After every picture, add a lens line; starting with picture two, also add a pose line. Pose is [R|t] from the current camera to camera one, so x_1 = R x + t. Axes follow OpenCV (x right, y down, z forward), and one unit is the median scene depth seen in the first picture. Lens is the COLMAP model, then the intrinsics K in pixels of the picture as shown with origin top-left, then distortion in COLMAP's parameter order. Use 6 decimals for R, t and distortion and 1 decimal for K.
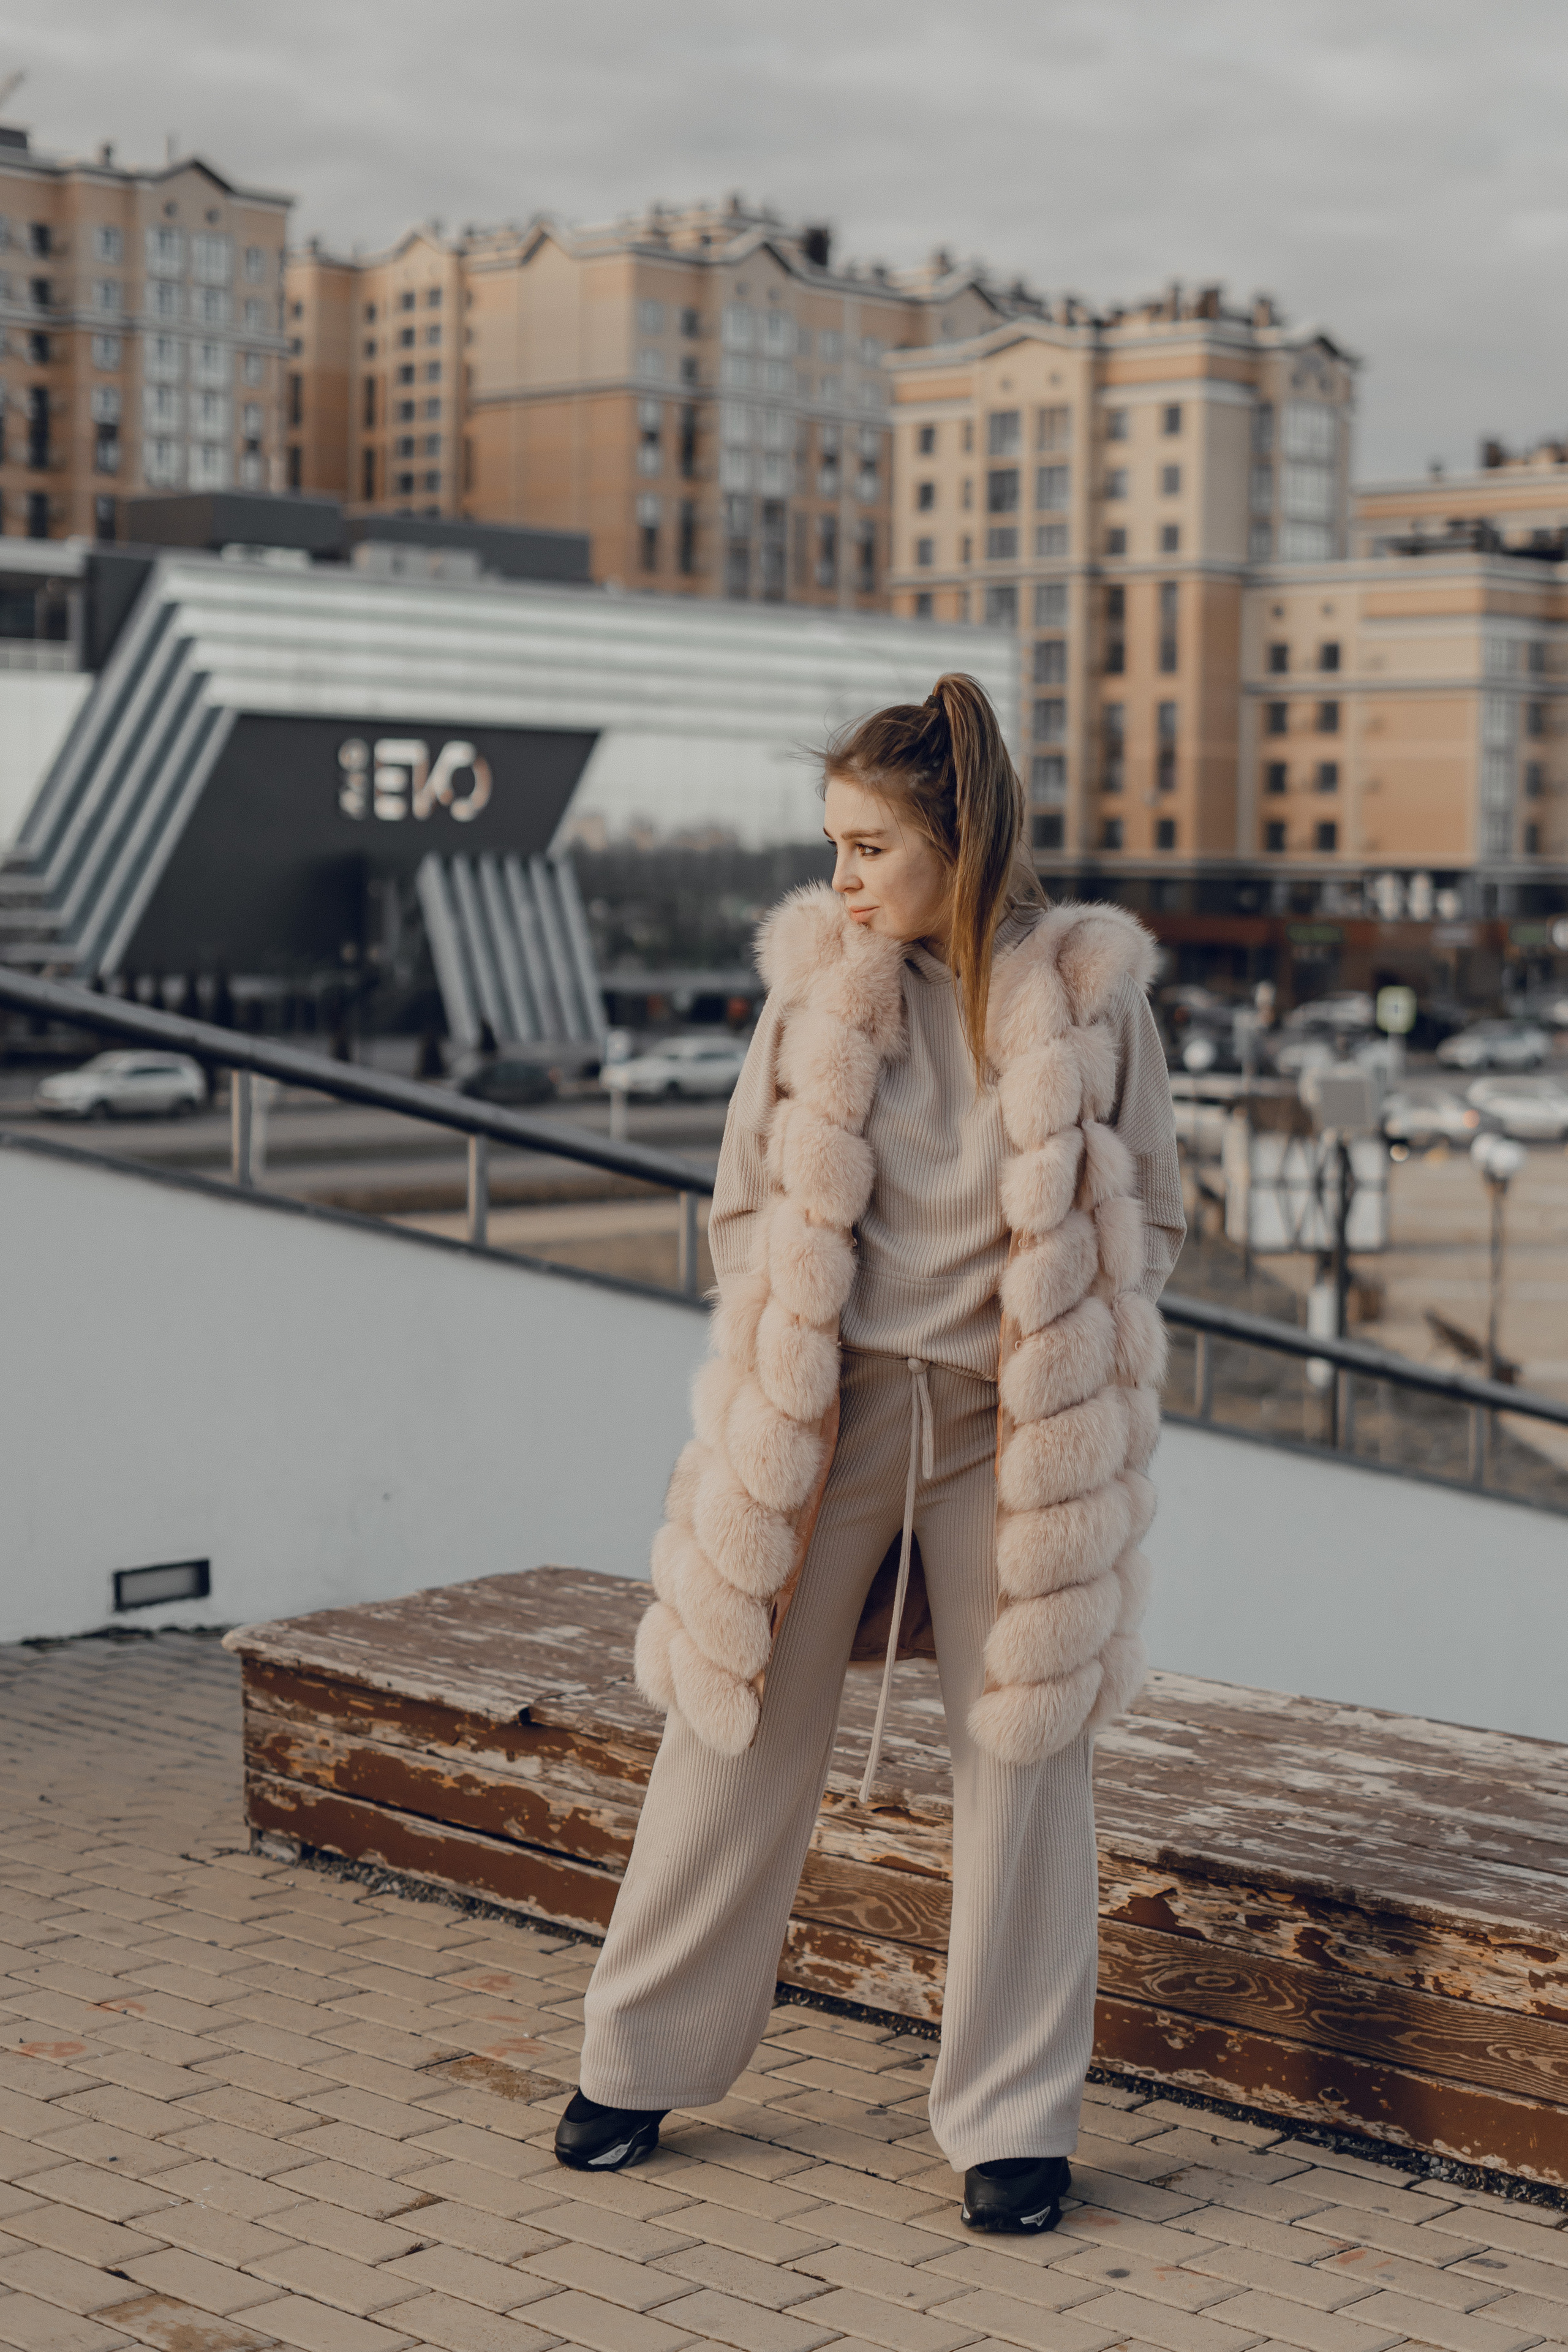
lens RADIAL K [[3828.4, 0, 783.5], [0, 3828.4, 1178.8], [0, 0, 1]] dist [0.004572, 0.000000]
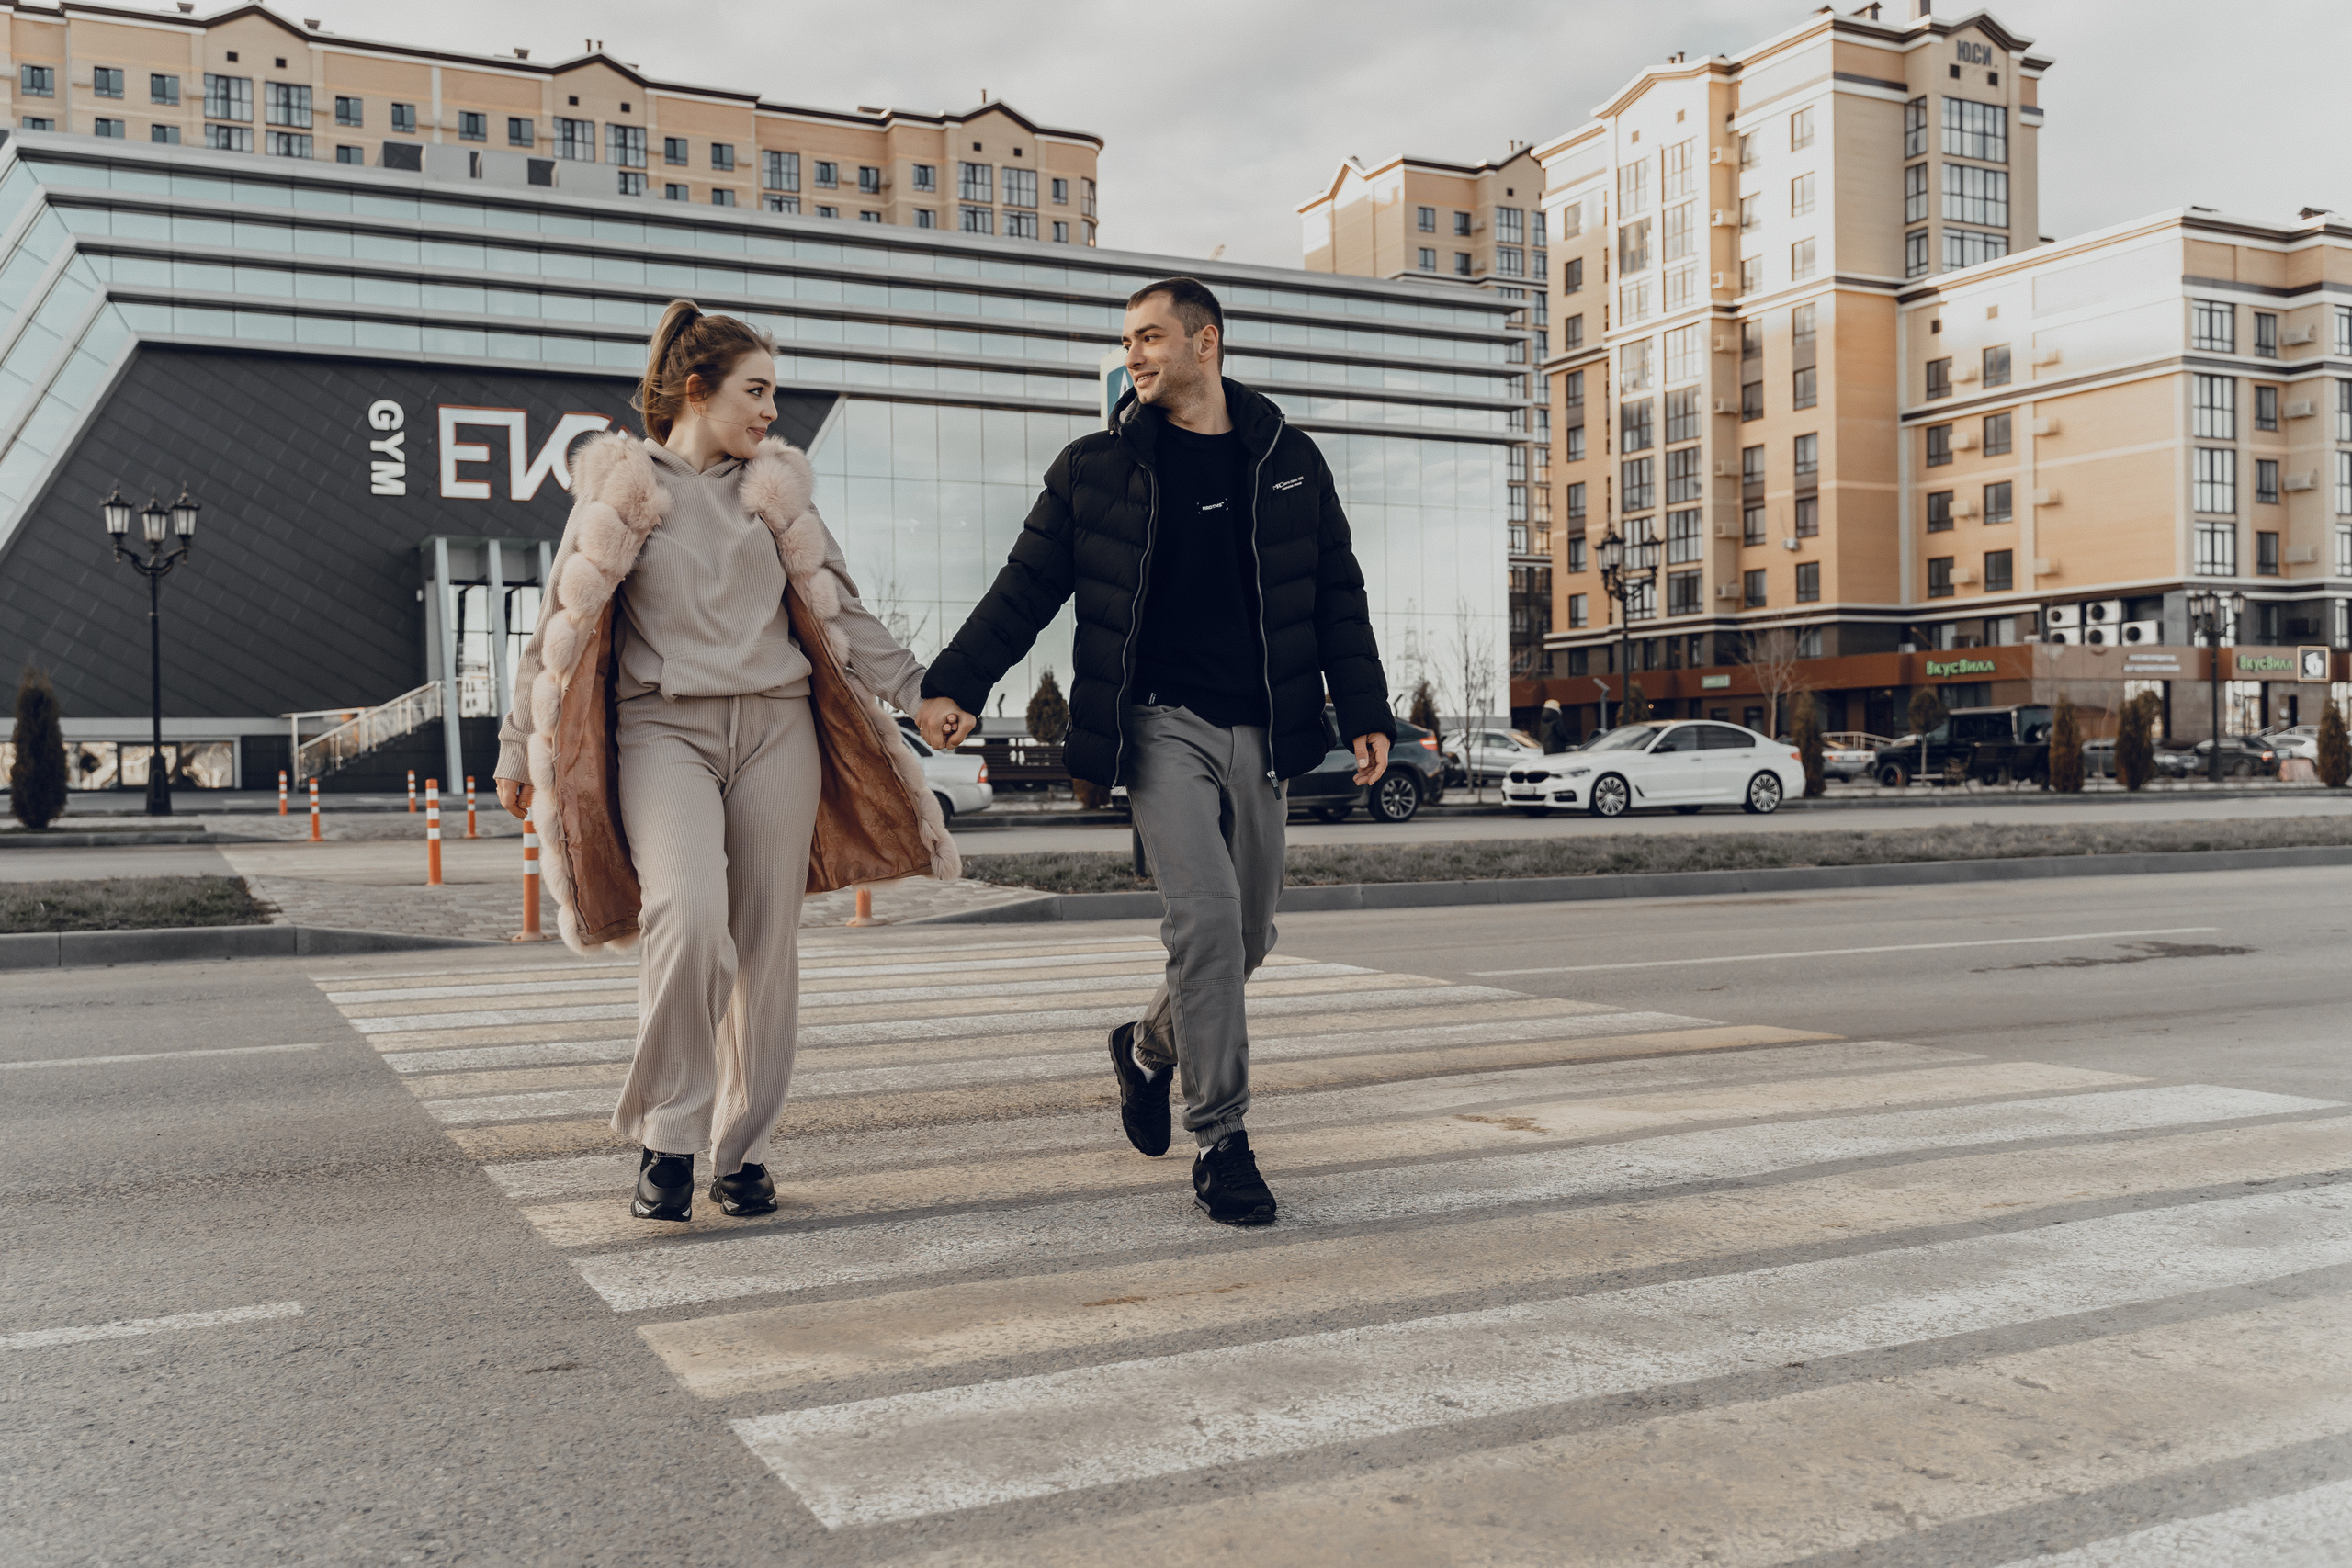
lens RADIAL K [[1908.5, 0, 1172.4], [0, 1908.5, 773.1], [0, 0, 1]] dist [0.013070, 0.007228]
pose [[0.934335, -0.027013, -0.355371, 0.119412], [-0.000921, 0.996937, -0.078202, -0.009225], [0.356395, 0.073394, 0.931448, 0.529789]]
